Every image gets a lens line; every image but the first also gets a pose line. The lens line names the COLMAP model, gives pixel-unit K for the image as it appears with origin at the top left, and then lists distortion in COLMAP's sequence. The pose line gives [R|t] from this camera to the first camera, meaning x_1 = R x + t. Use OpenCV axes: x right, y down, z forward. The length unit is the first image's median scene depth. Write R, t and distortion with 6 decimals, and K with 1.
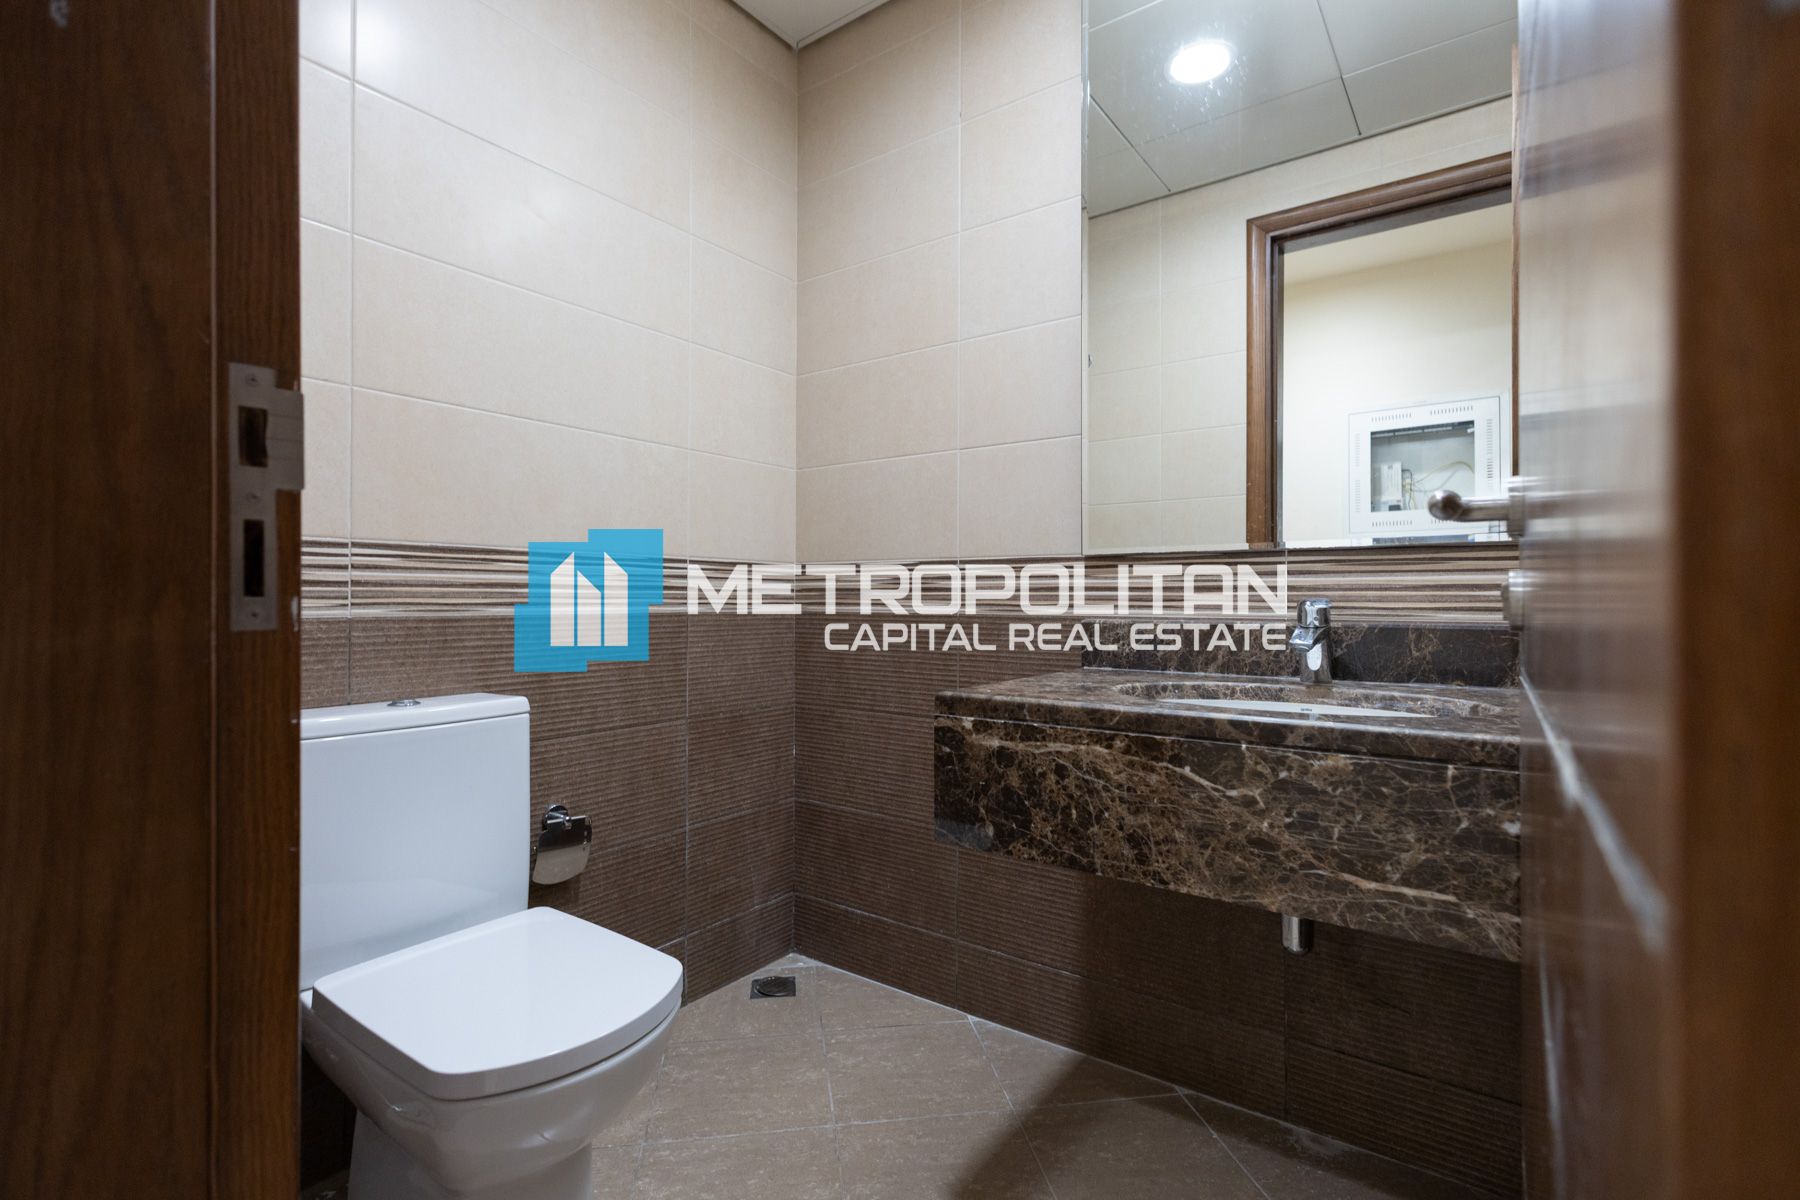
lens RADIAL K [[822.5, 0, 898.4], [0, 822.5, 602.2], [0, 0, 1]] dist [0.009610, -0.003131]
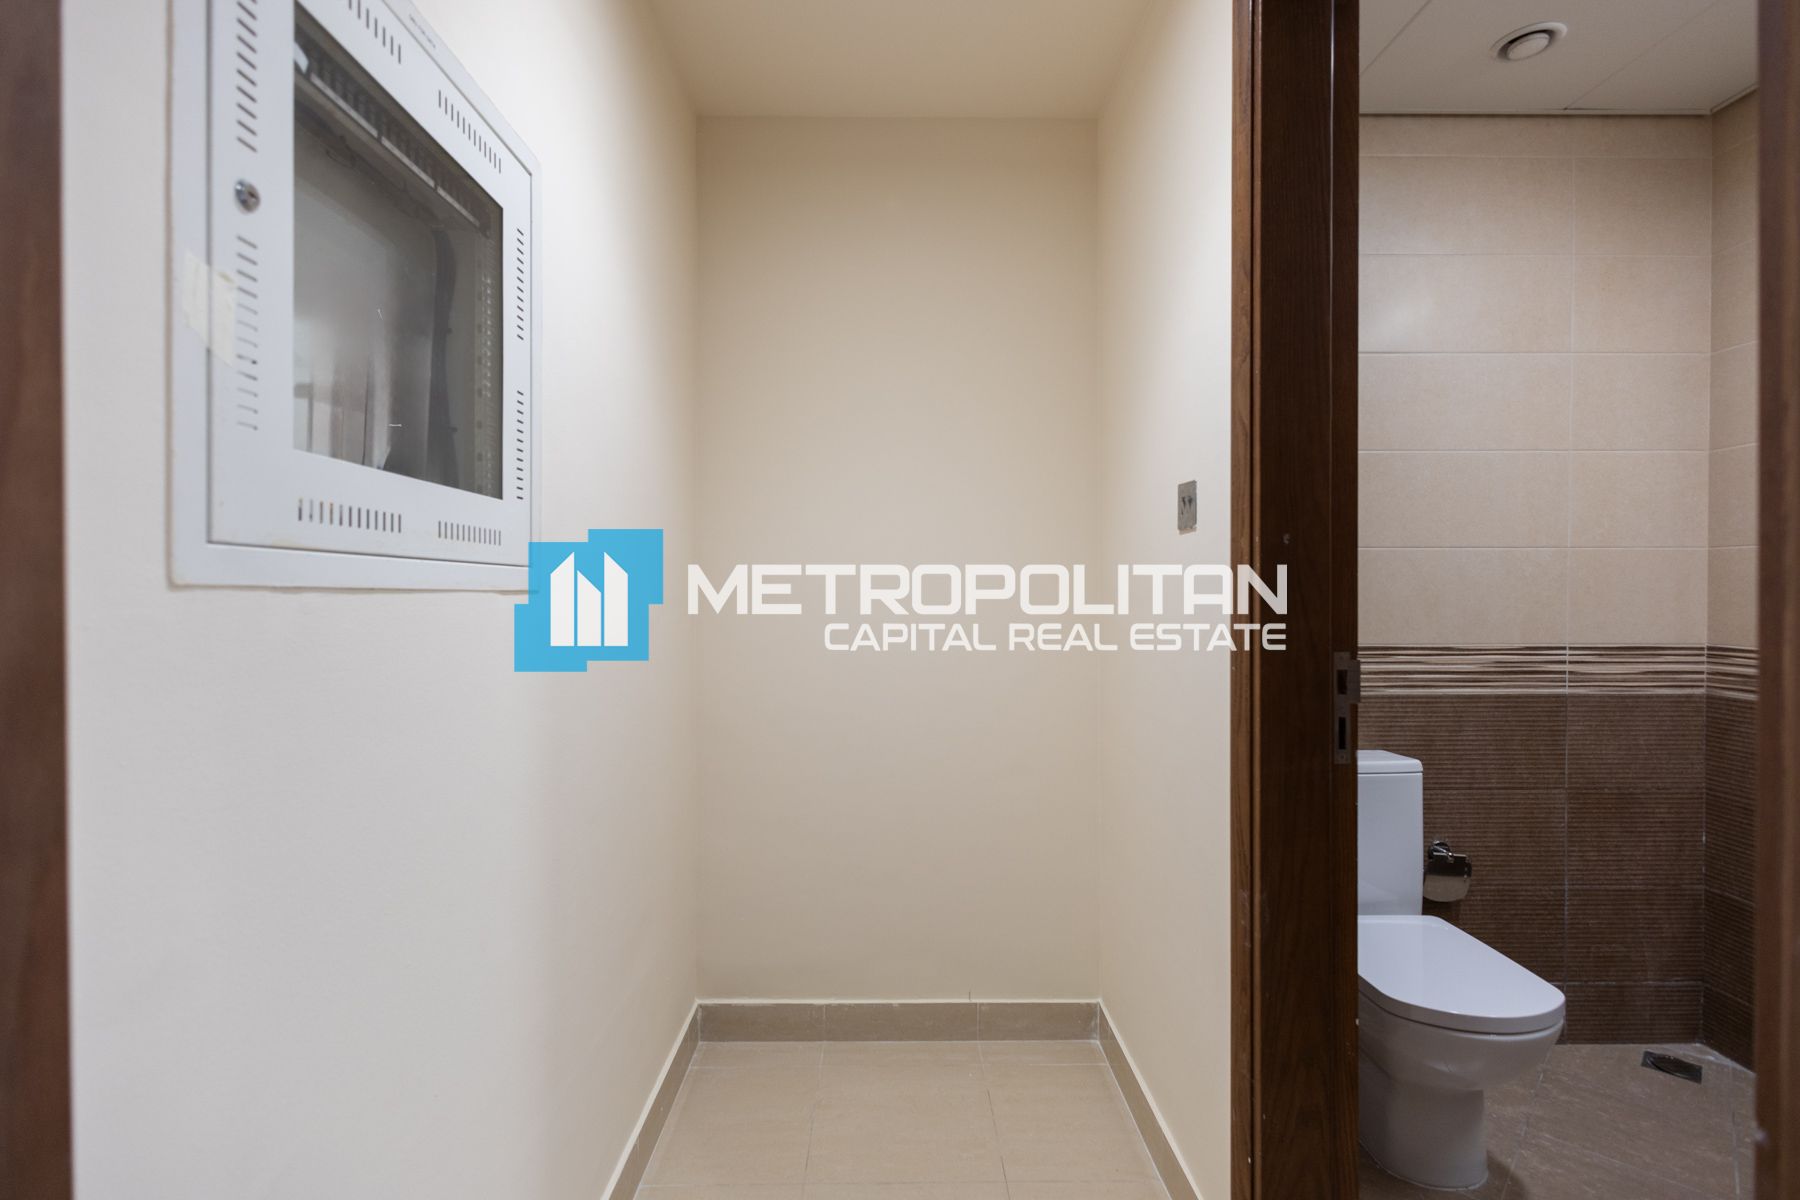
lens RADIAL K [[822.5, 0, 896.0], [0, 822.5, 596.8], [0, 0, 1]] dist [0.009610, -0.003131]
pose [[0.598904, 0.004064, -0.800810, 0.099601], [0.001299, 0.999981, 0.006047, -0.132349], [0.800820, -0.004661, 0.598888, -0.414061]]
